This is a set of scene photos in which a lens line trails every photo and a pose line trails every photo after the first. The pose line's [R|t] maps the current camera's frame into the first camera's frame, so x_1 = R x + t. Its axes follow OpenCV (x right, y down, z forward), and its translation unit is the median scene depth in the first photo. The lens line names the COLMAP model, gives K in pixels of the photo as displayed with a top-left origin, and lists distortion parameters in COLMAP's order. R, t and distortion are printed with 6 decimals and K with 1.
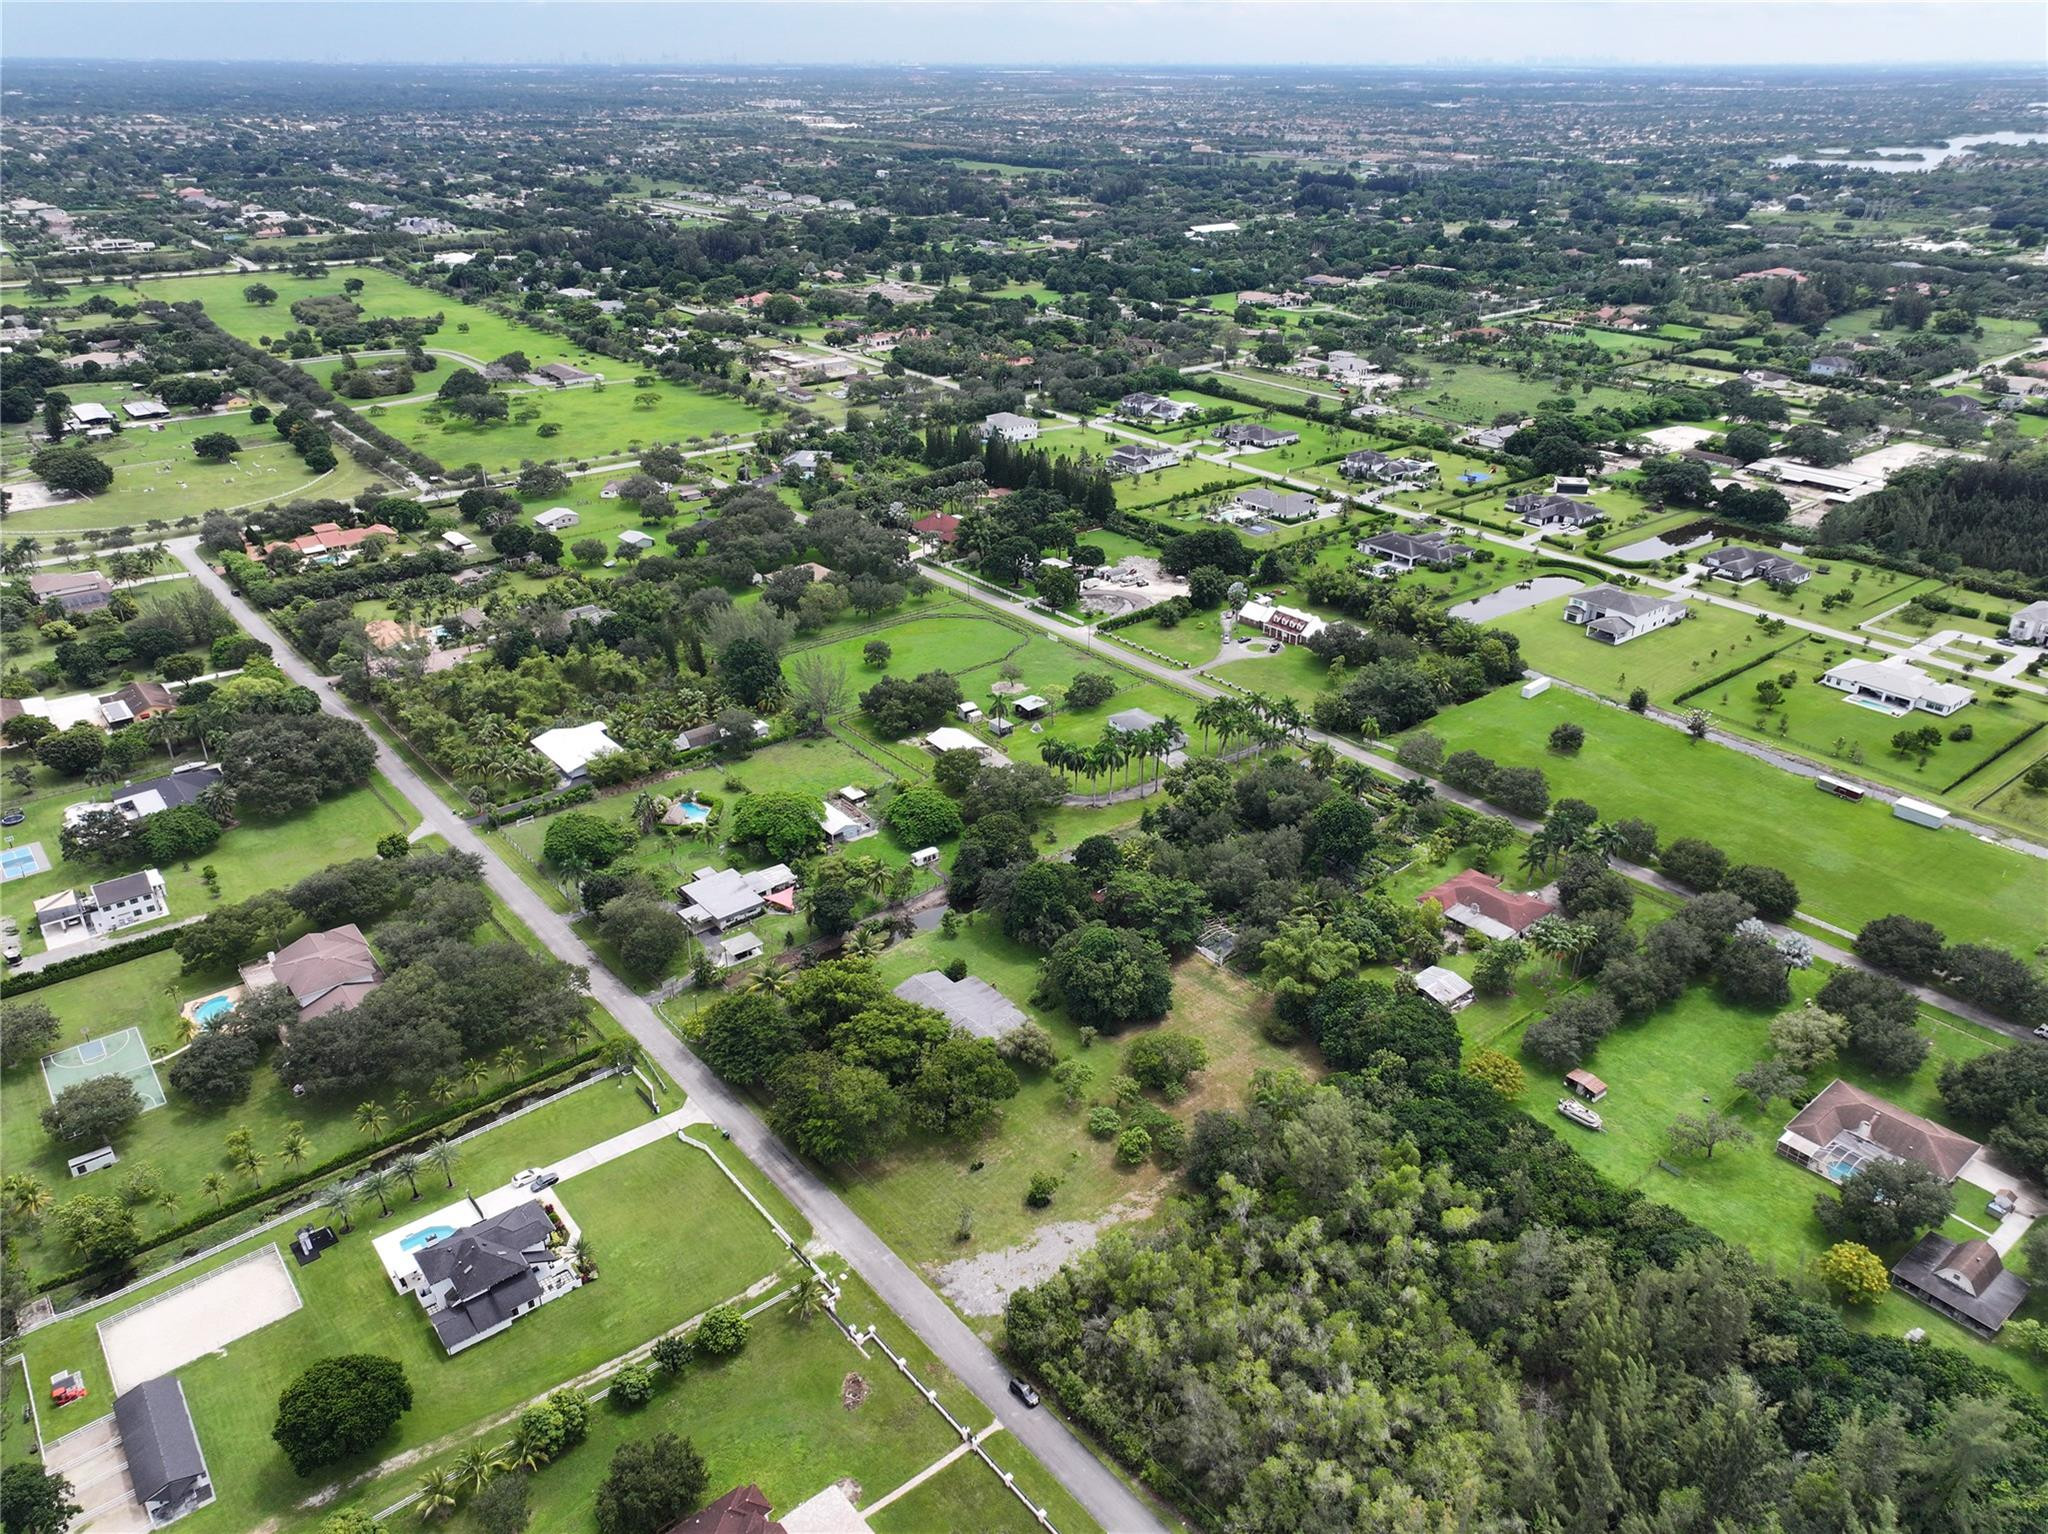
lens RADIAL K [[1428.2, 0, 1035.9], [0, 1428.2, 777.4], [0, 0, 1]] dist [0.001271, 0.013663]
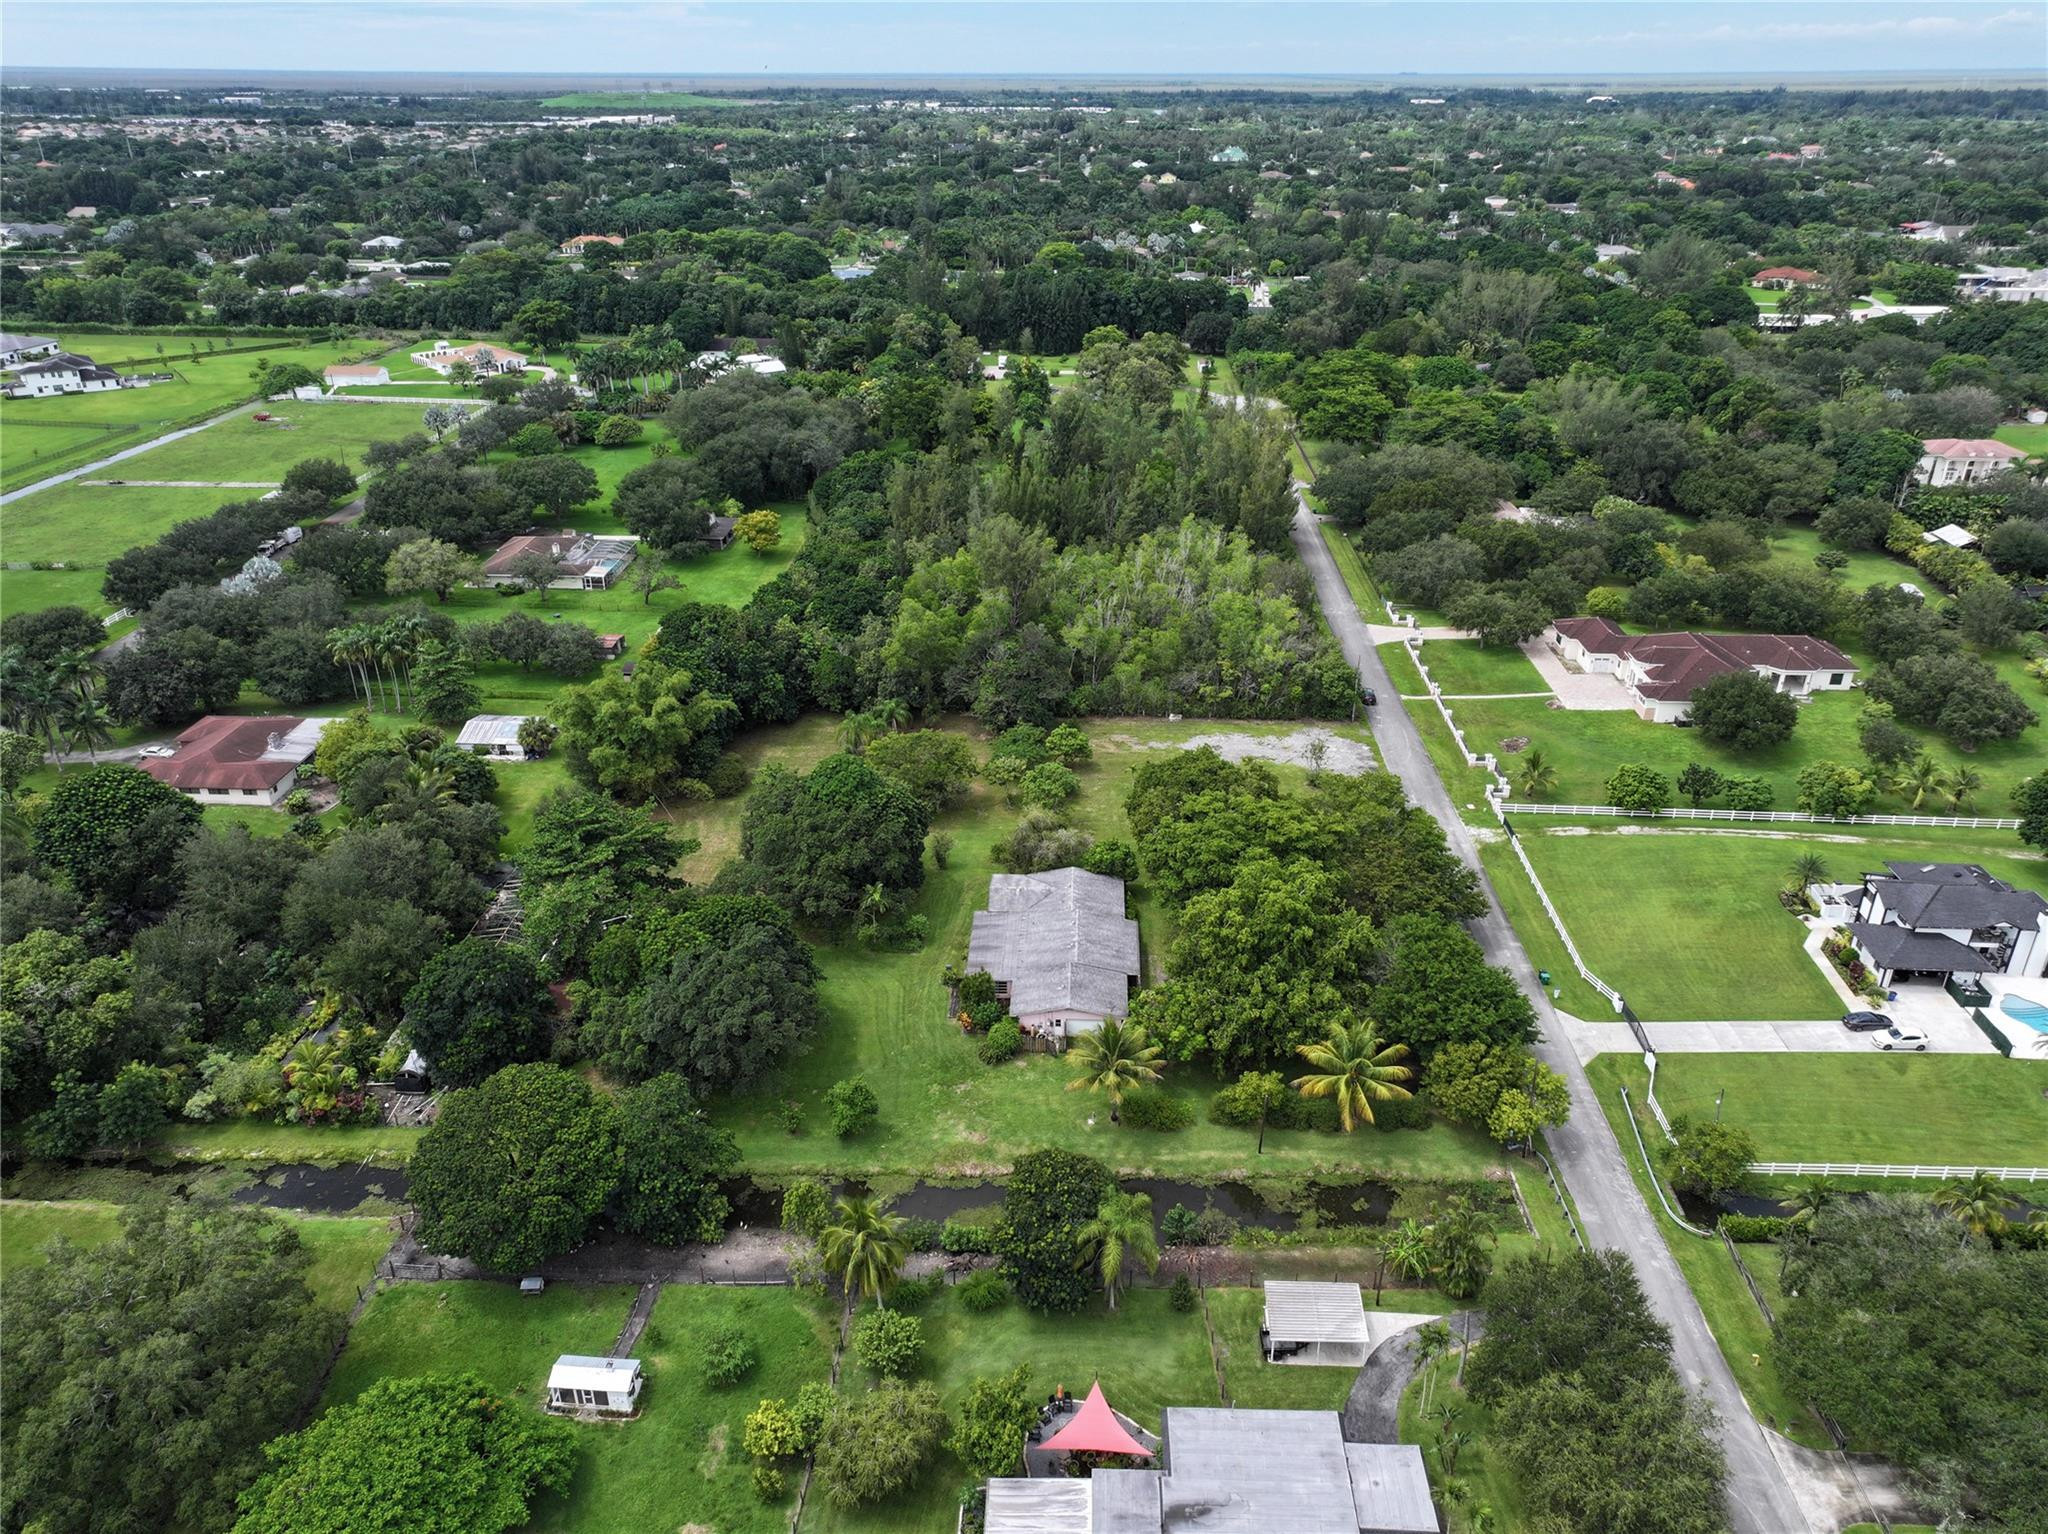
lens RADIAL K [[1428.2, 0, 1033.0], [0, 1428.2, 765.6], [0, 0, 1]] dist [0.001271, 0.013663]
pose [[-0.740416, -0.299027, 0.601969, -0.252073], [0.298798, 0.655800, 0.693287, -0.186964], [-0.602082, 0.693188, -0.396216, 0.837042]]
